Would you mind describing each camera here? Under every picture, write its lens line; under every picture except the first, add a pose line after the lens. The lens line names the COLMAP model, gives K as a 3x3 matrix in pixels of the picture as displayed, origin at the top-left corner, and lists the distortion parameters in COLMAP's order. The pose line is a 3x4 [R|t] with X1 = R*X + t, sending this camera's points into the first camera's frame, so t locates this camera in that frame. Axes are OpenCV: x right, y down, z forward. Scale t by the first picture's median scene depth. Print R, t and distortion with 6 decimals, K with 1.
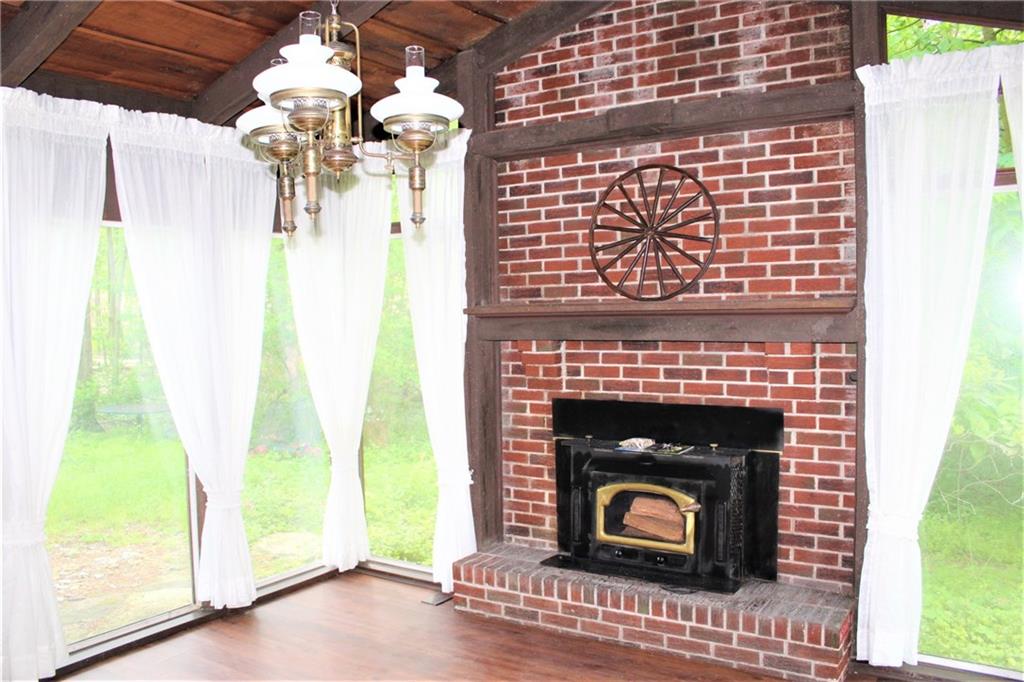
lens RADIAL K [[856.4, 0, 511.6], [0, 856.4, 342.9], [0, 0, 1]] dist [-0.153268, 0.119365]
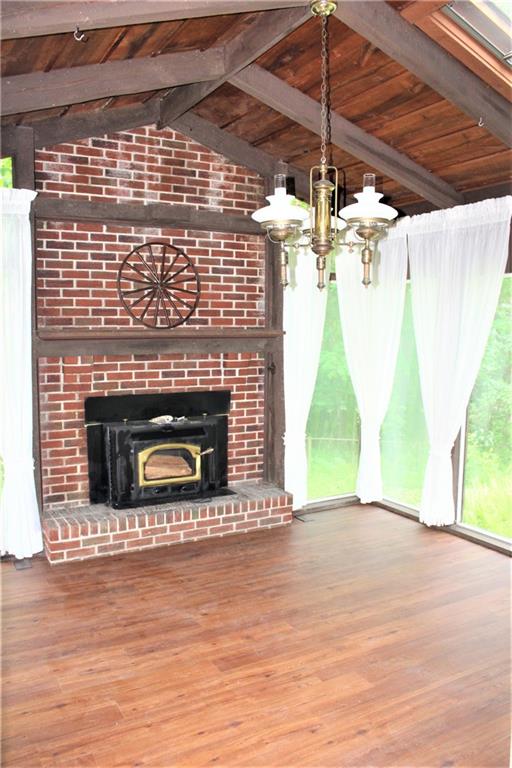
lens RADIAL K [[642.3, 0, 258.0], [0, 642.3, 386.5], [0, 0, 1]] dist [-0.153268, 0.119365]
pose [[0.460015, -0.064439, 0.885570, -0.813343], [0.020657, 0.997870, 0.061881, -0.012633], [-0.887671, -0.010173, 0.460366, 0.292624]]
